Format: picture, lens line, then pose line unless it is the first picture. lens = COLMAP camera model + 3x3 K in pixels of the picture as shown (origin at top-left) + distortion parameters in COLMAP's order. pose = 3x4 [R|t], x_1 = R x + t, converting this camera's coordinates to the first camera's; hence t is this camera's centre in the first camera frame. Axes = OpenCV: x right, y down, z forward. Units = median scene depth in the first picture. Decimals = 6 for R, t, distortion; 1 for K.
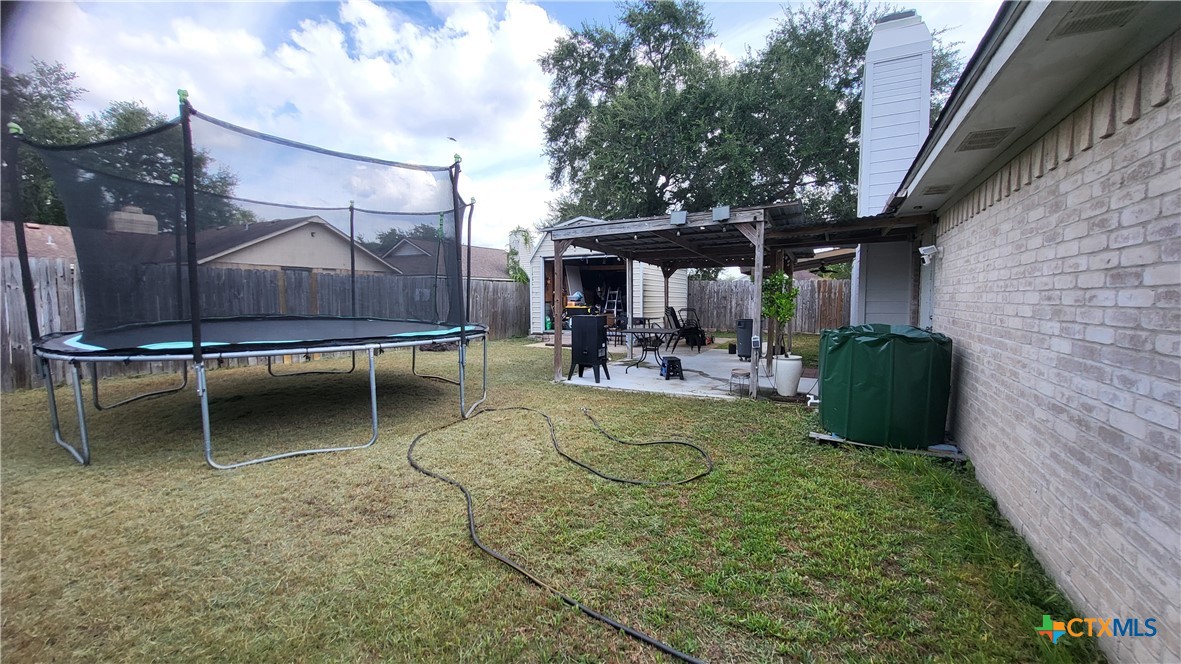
lens RADIAL K [[471.0, 0, 595.6], [0, 471.0, 325.5], [0, 0, 1]] dist [0.000483, 0.000067]
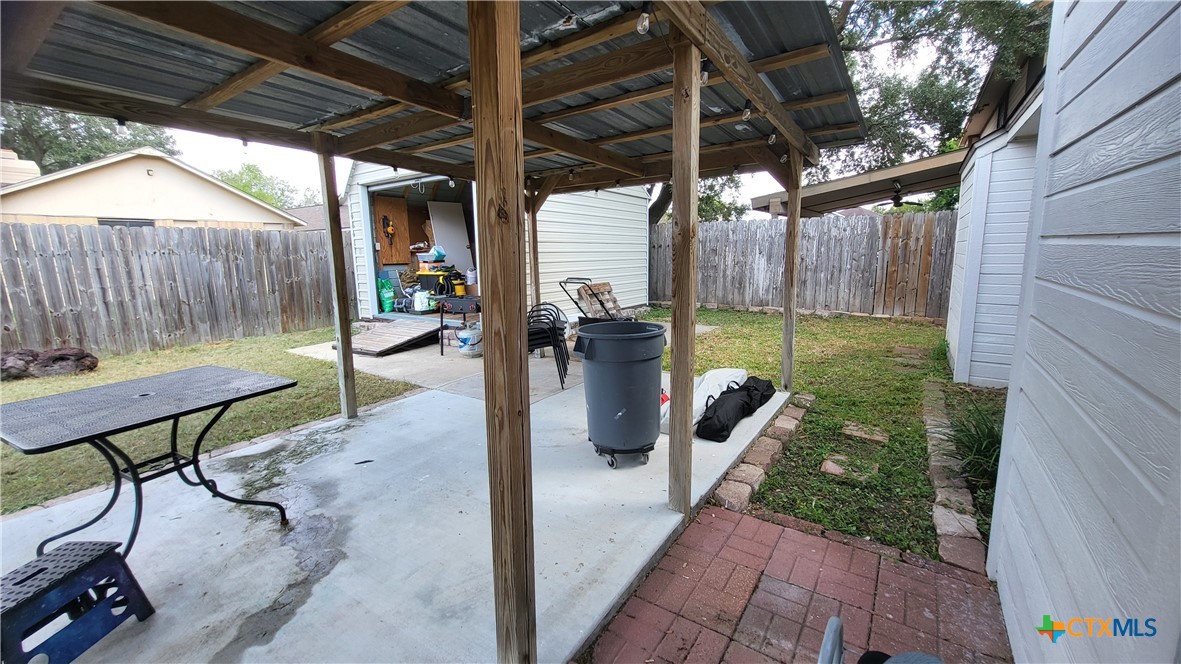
lens RADIAL K [[471.0, 0, 595.6], [0, 471.0, 325.5], [0, 0, 1]] dist [0.000483, 0.000067]
pose [[0.991340, 0.002721, -0.131292, 0.217023], [0.010211, 0.995161, 0.097721, -0.027011], [0.130923, -0.098216, 0.986516, 0.415789]]
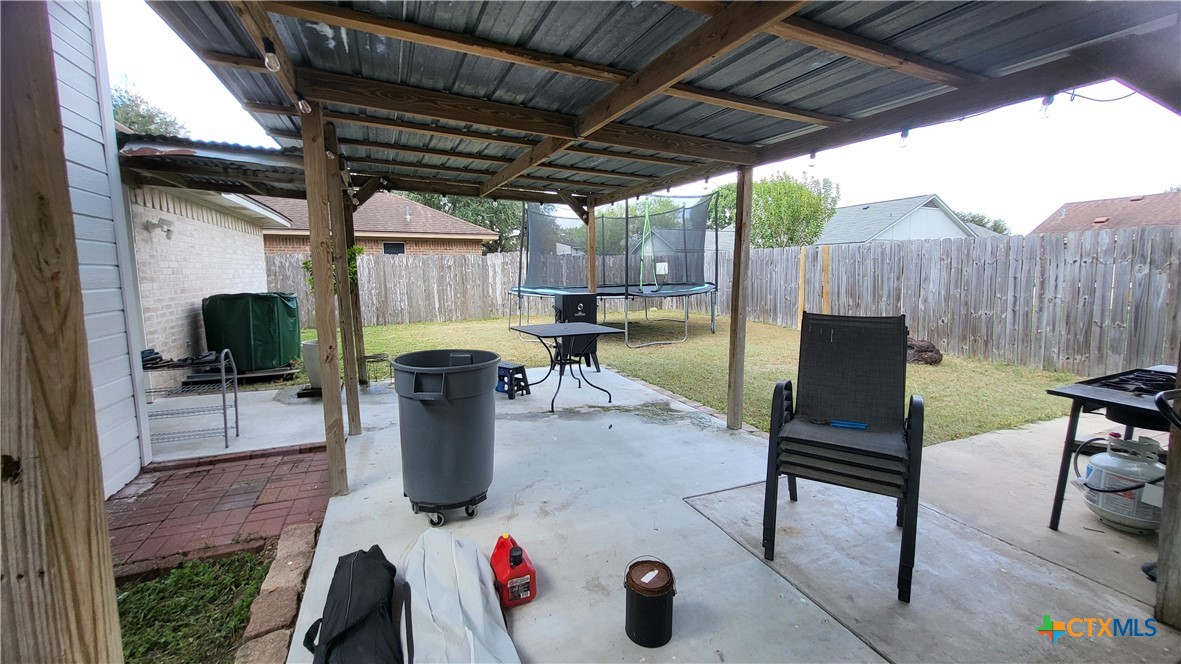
lens RADIAL K [[471.0, 0, 595.6], [0, 471.0, 325.5], [0, 0, 1]] dist [0.000483, 0.000067]
pose [[-0.646263, 0.090061, -0.757782, 0.305155], [-0.045119, 0.986765, 0.155754, -0.049767], [0.761780, 0.134849, -0.633646, 0.808807]]
